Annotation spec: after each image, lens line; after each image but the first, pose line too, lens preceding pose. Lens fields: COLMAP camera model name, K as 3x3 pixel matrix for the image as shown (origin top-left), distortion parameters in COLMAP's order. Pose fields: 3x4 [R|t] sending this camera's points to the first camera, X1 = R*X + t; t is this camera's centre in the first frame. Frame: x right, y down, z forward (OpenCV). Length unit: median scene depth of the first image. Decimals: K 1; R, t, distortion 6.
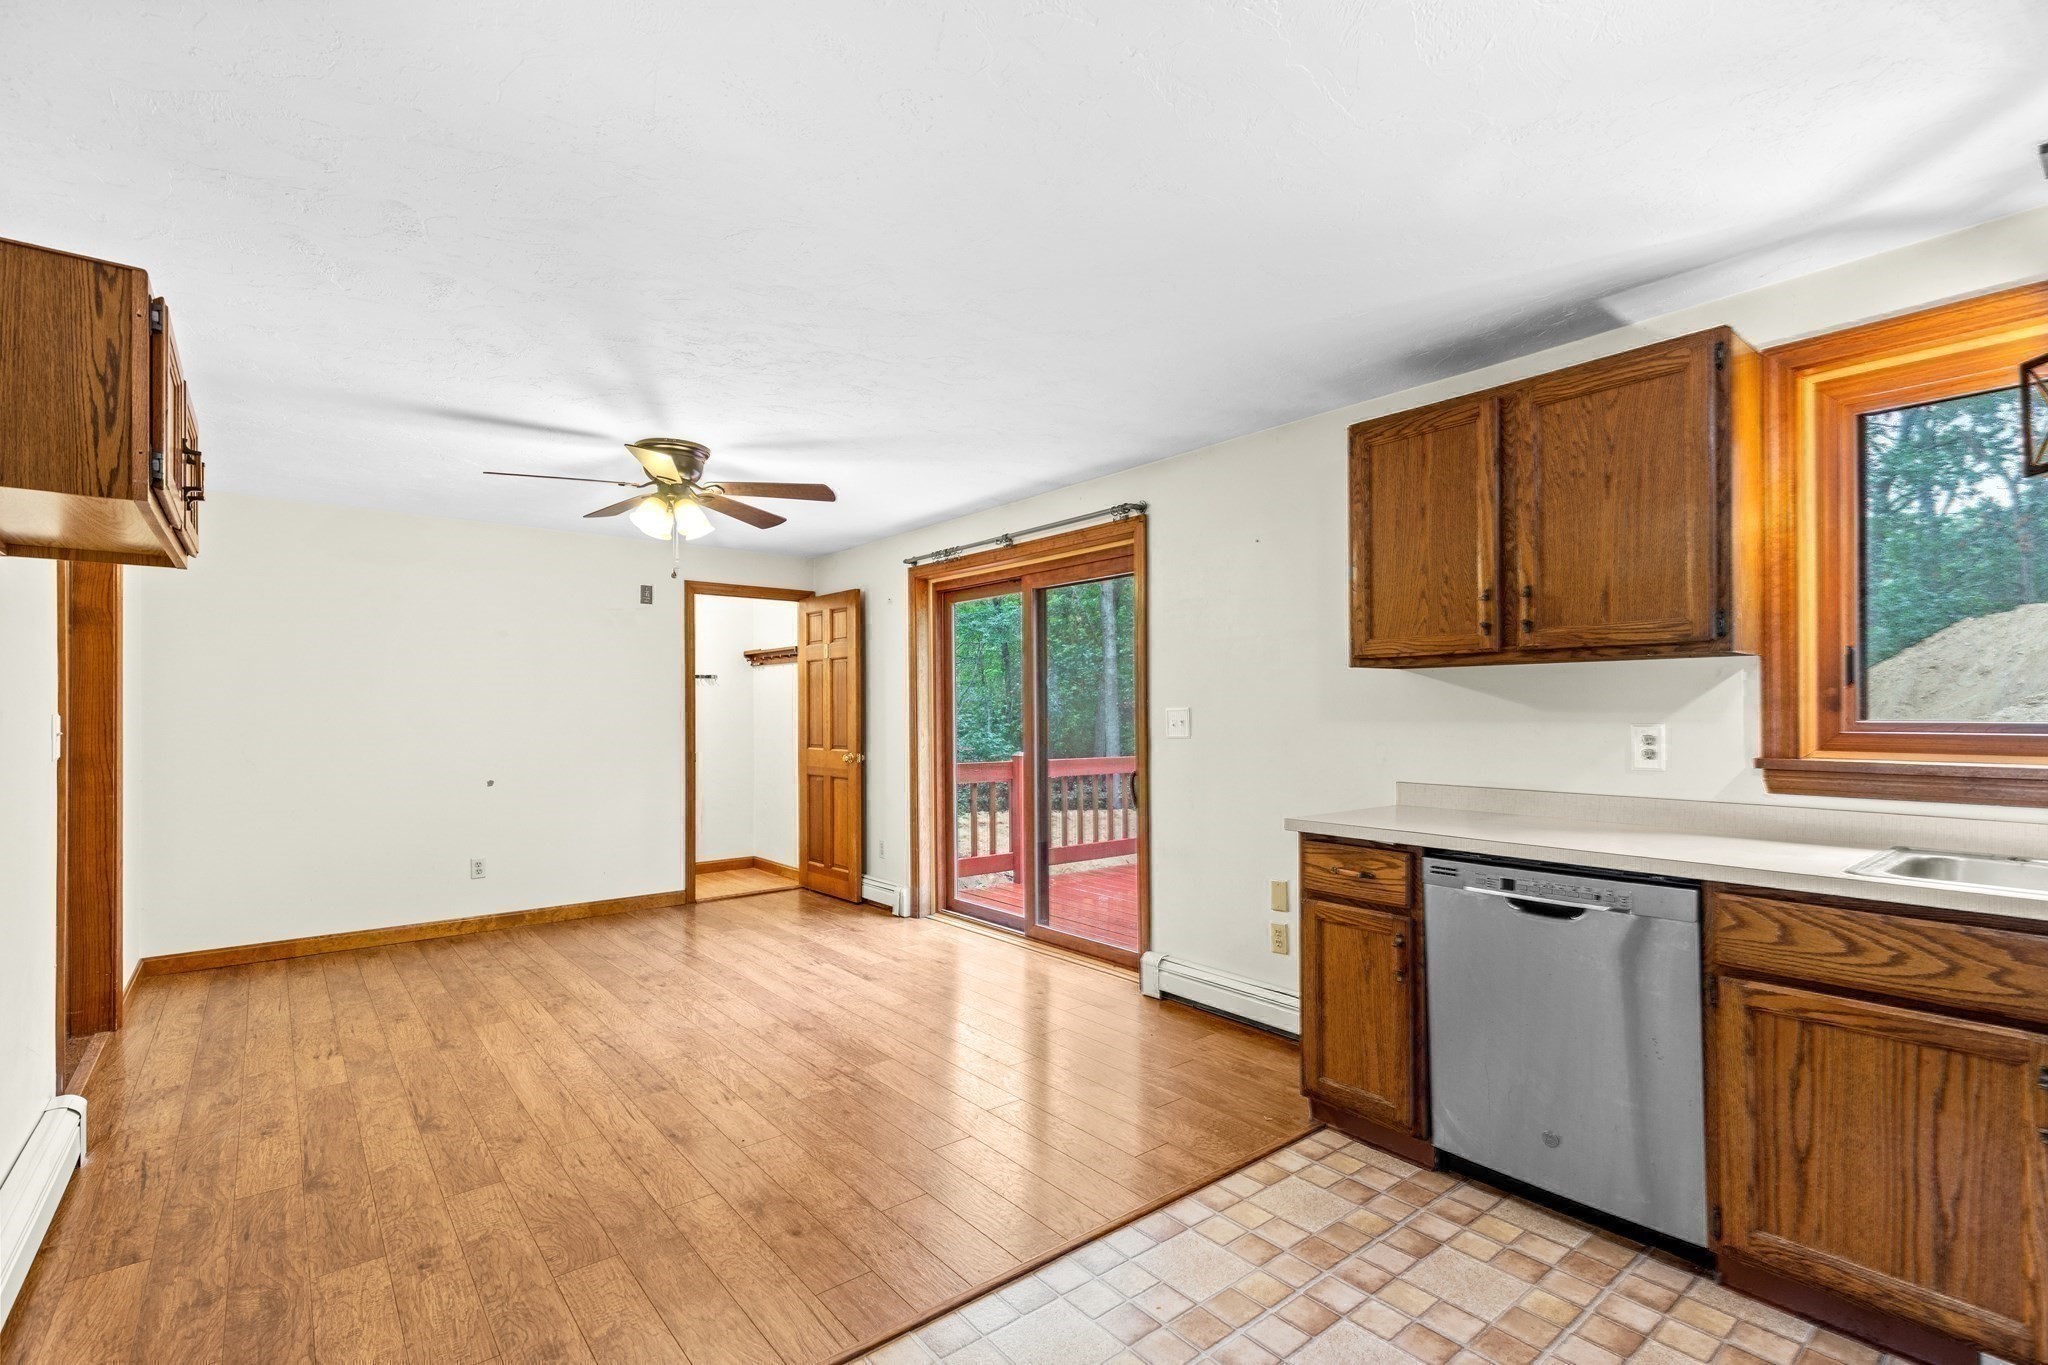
lens RADIAL K [[938.8, 0, 1032.2], [0, 938.8, 697.5], [0, 0, 1]] dist [0.011045, -0.001345]
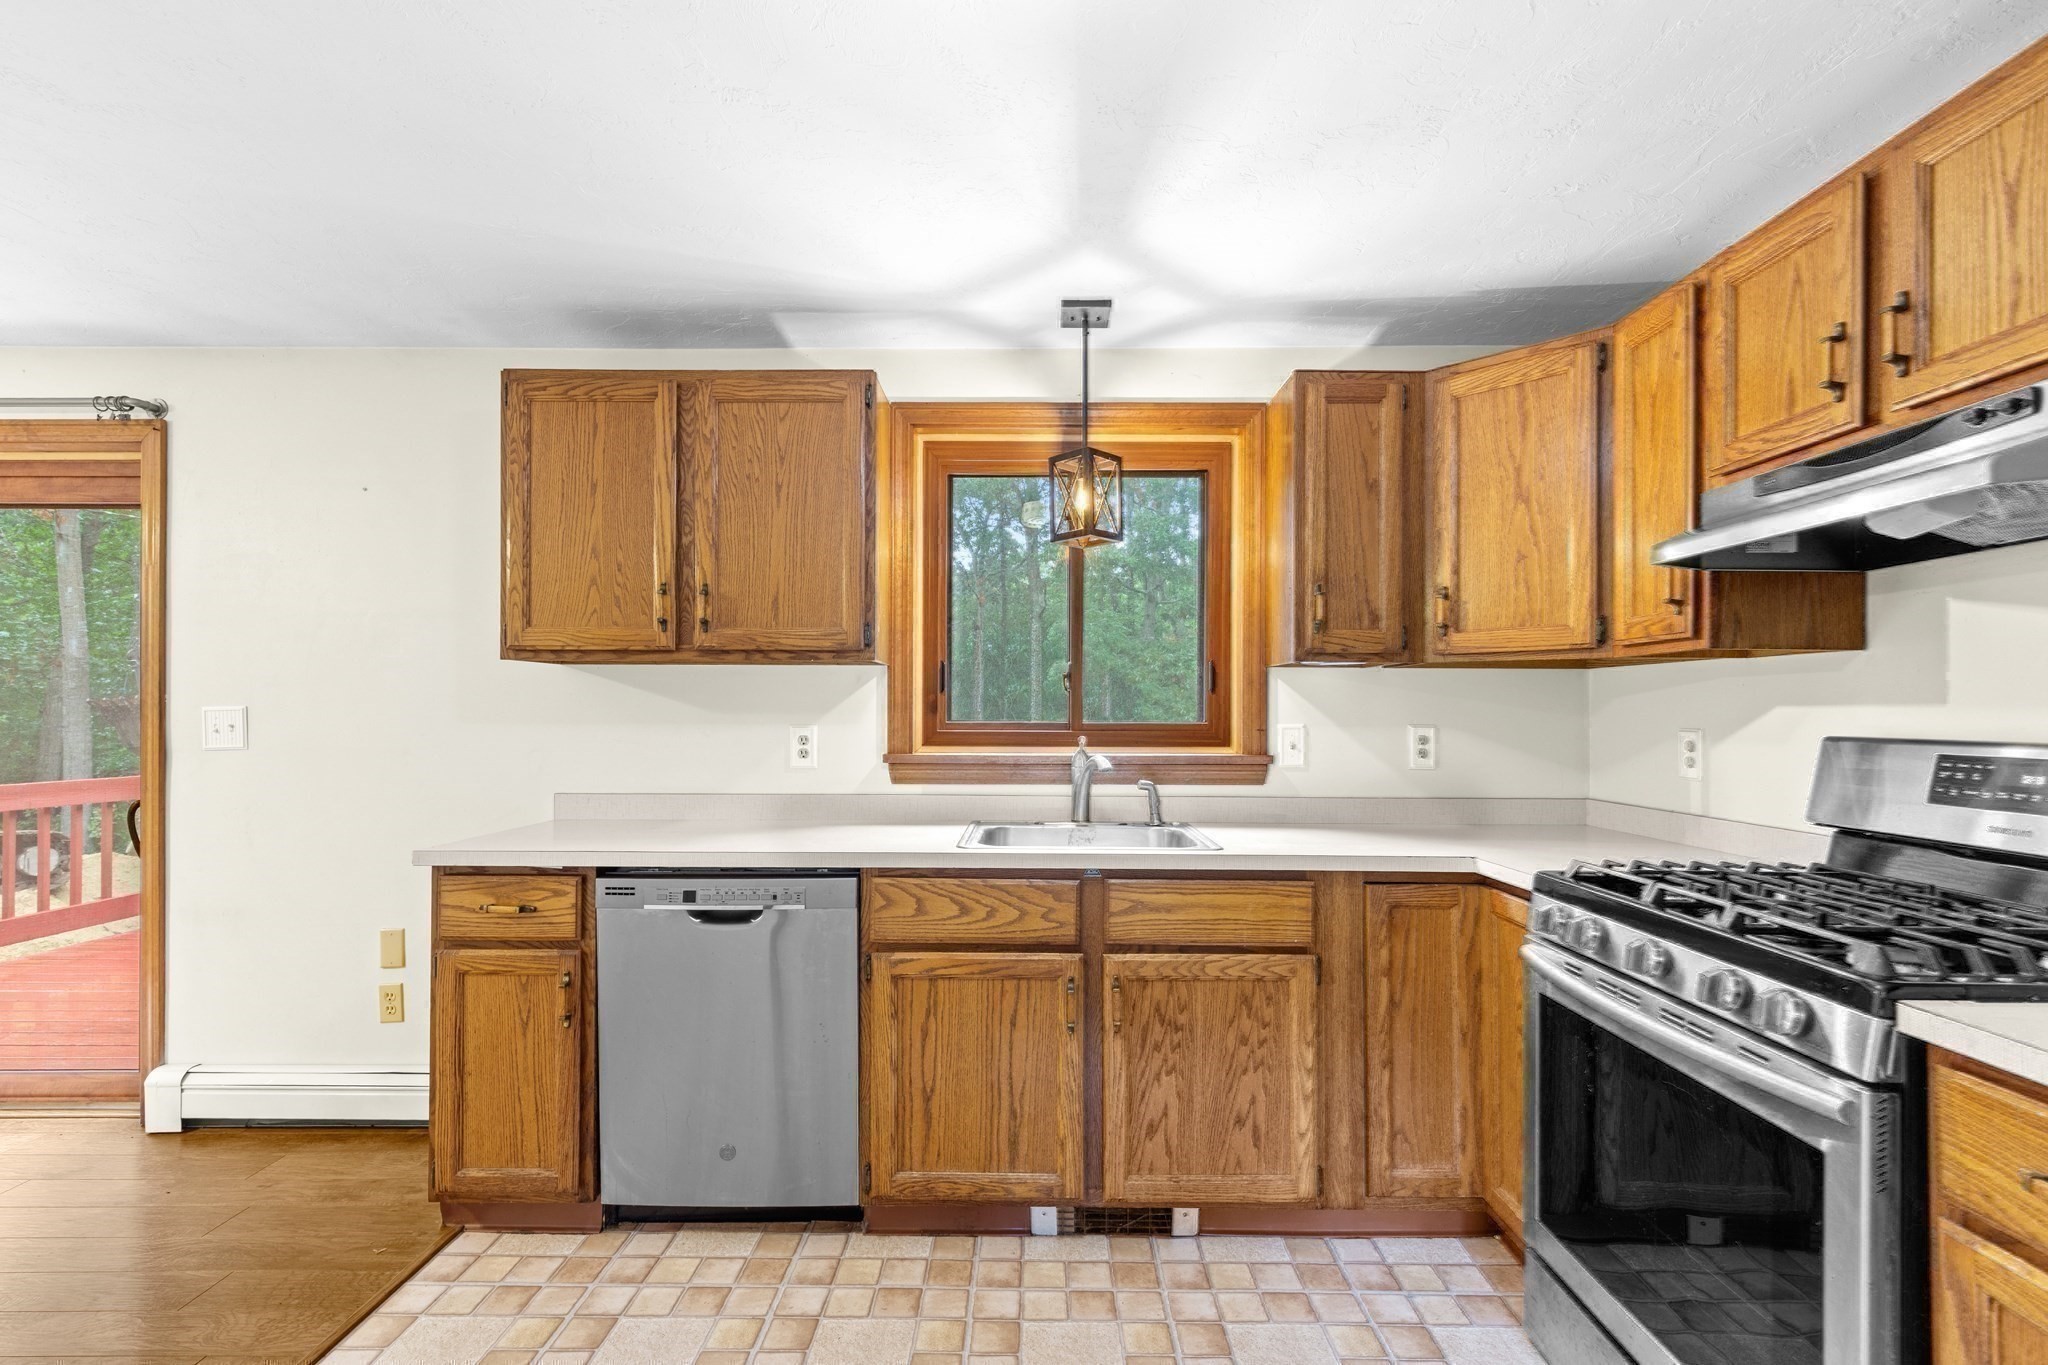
lens RADIAL K [[938.8, 0, 1019.0], [0, 938.8, 702.9], [0, 0, 1]] dist [0.011045, -0.001345]
pose [[0.642741, 0.011872, 0.765991, -0.006233], [-0.015005, 0.999883, -0.002906, 0.002328], [-0.765936, -0.009626, 0.642844, 0.134128]]
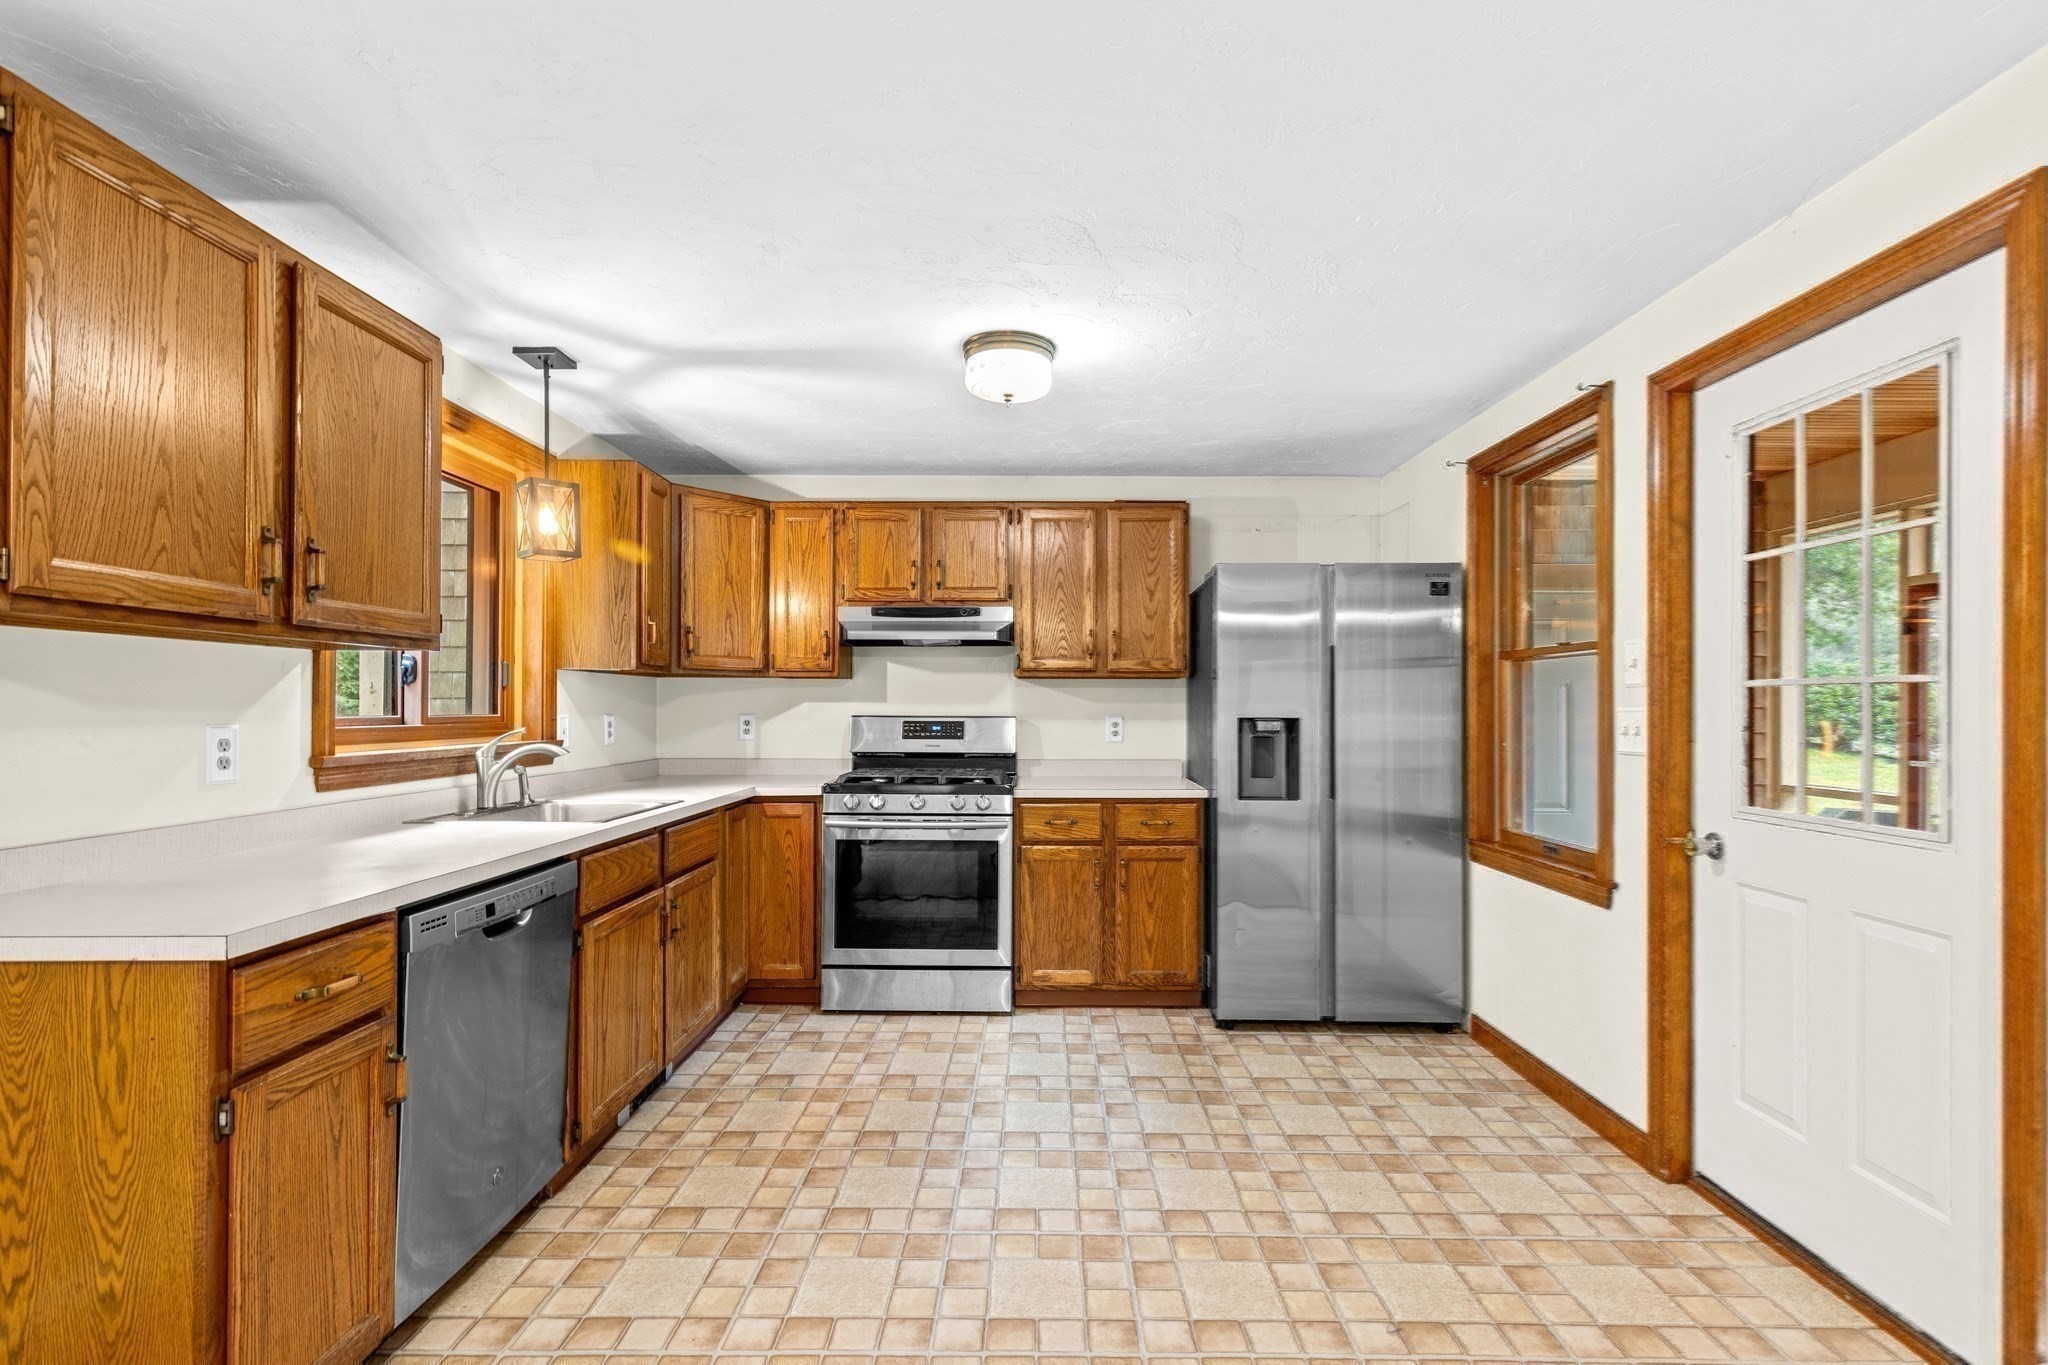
lens RADIAL K [[938.8, 0, 1028.1], [0, 938.8, 700.1], [0, 0, 1]] dist [0.011045, -0.001345]
pose [[-0.770086, 0.004980, 0.637921, -0.388645], [-0.008587, 0.999798, -0.018171, 0.017259], [-0.637882, -0.019471, -0.769888, 1.249004]]
